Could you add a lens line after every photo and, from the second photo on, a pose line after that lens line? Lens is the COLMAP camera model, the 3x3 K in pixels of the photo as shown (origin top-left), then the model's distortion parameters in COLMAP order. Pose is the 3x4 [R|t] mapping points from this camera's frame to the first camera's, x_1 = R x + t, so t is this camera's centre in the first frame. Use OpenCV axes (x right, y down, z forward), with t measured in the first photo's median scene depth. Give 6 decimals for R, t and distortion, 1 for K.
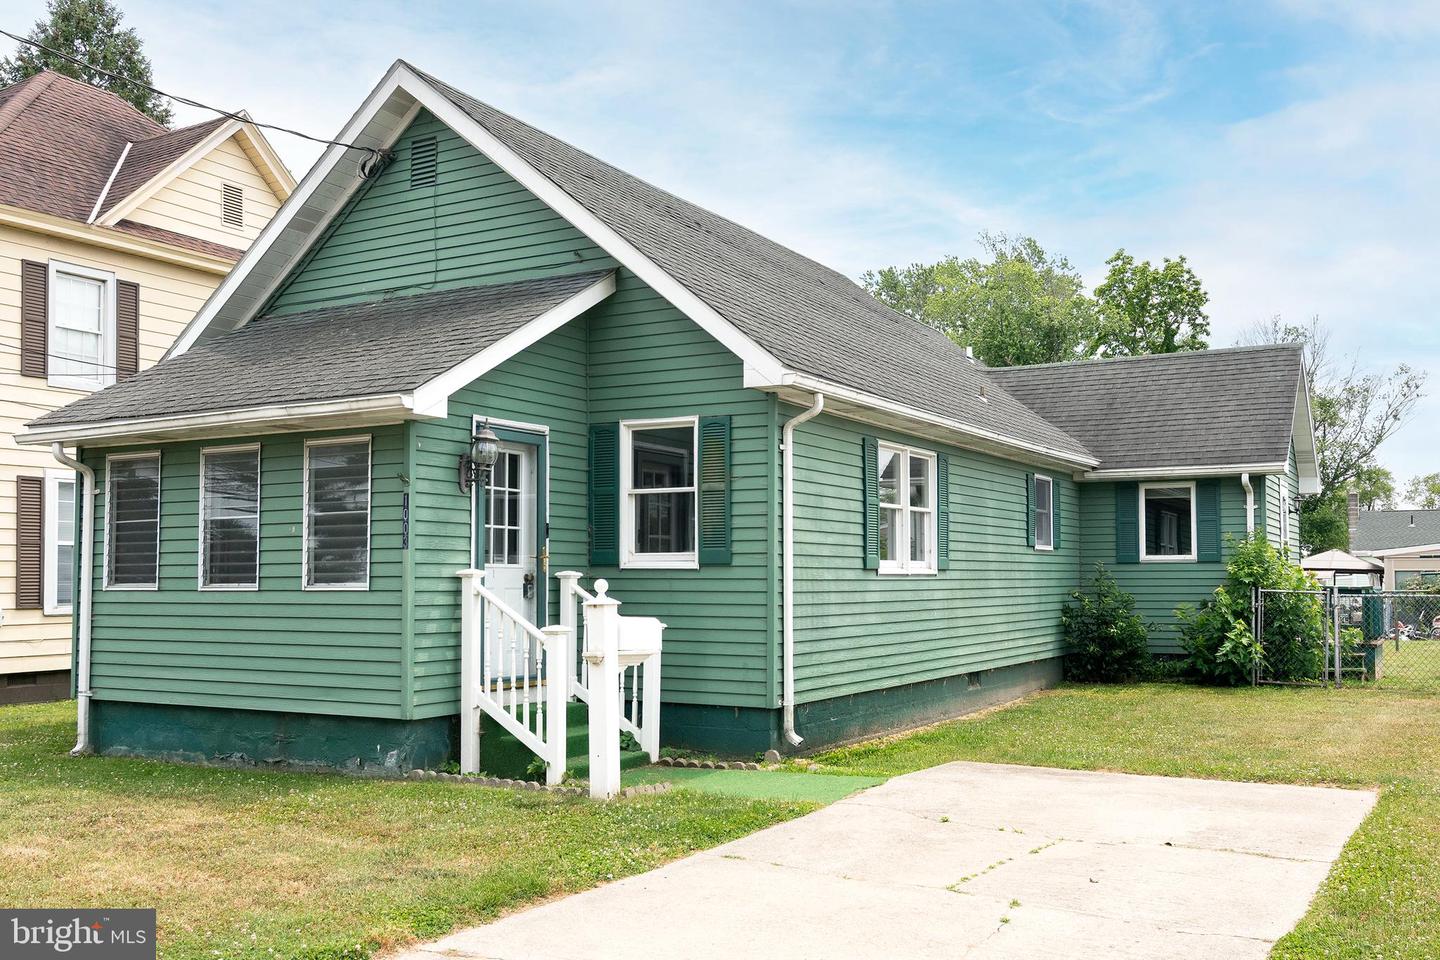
lens RADIAL K [[1270.0, 0, 720.4], [0, 1270.0, 491.1], [0, 0, 1]] dist [0.001288, 0.005669]
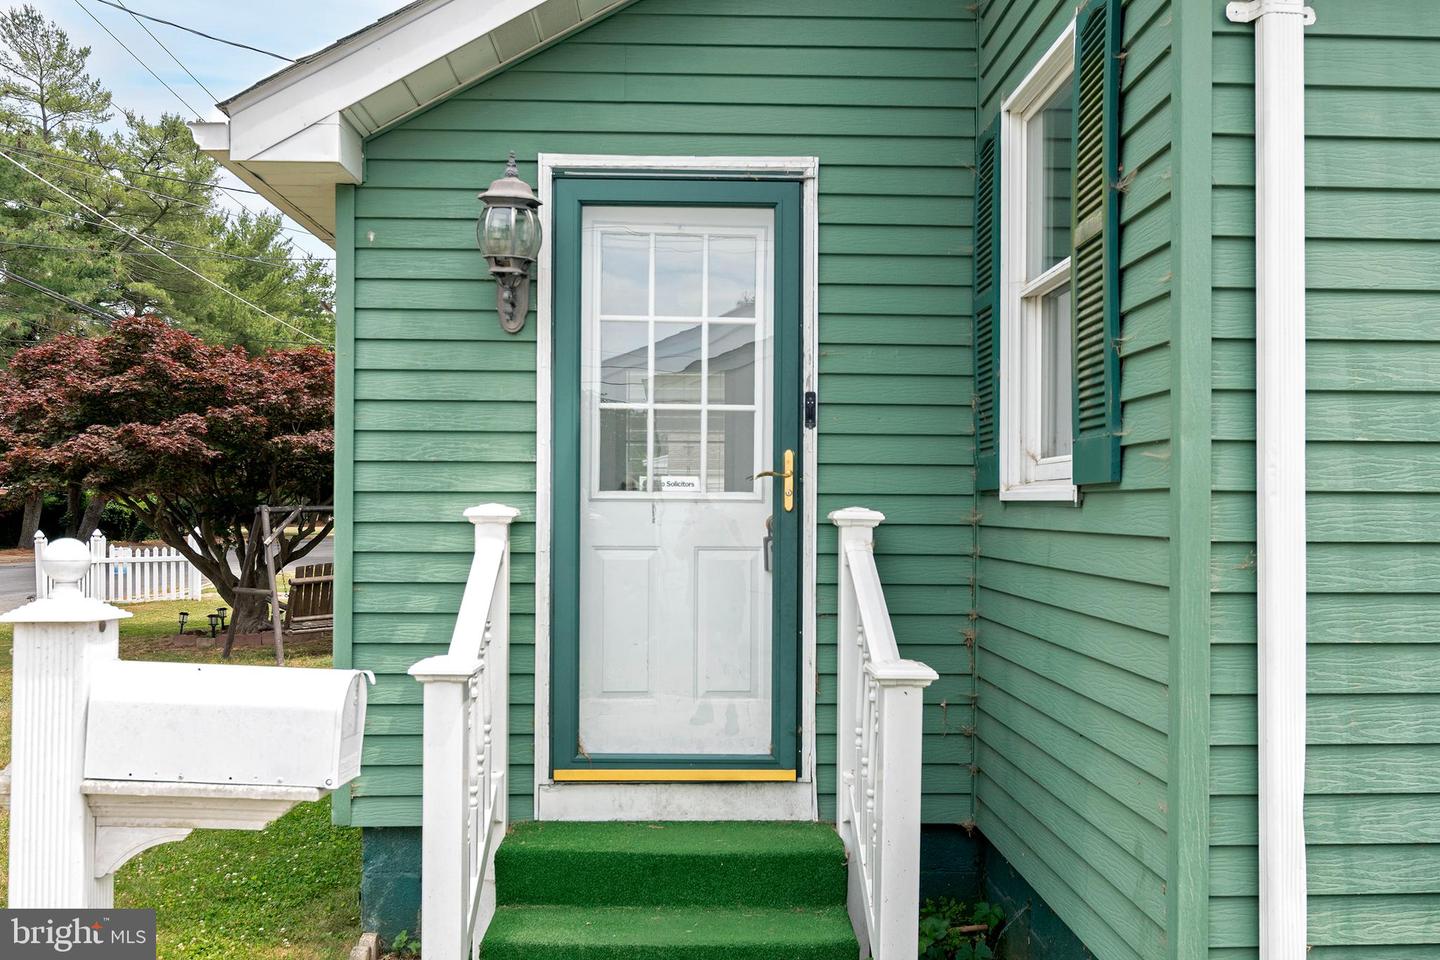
lens RADIAL K [[1270.0, 0, 721.7], [0, 1270.0, 487.9], [0, 0, 1]] dist [0.001288, 0.005669]
pose [[0.546543, -0.011171, -0.837356, 0.194594], [0.055154, 0.998220, 0.022683, 0.045736], [0.835612, -0.058581, 0.546187, 0.753371]]
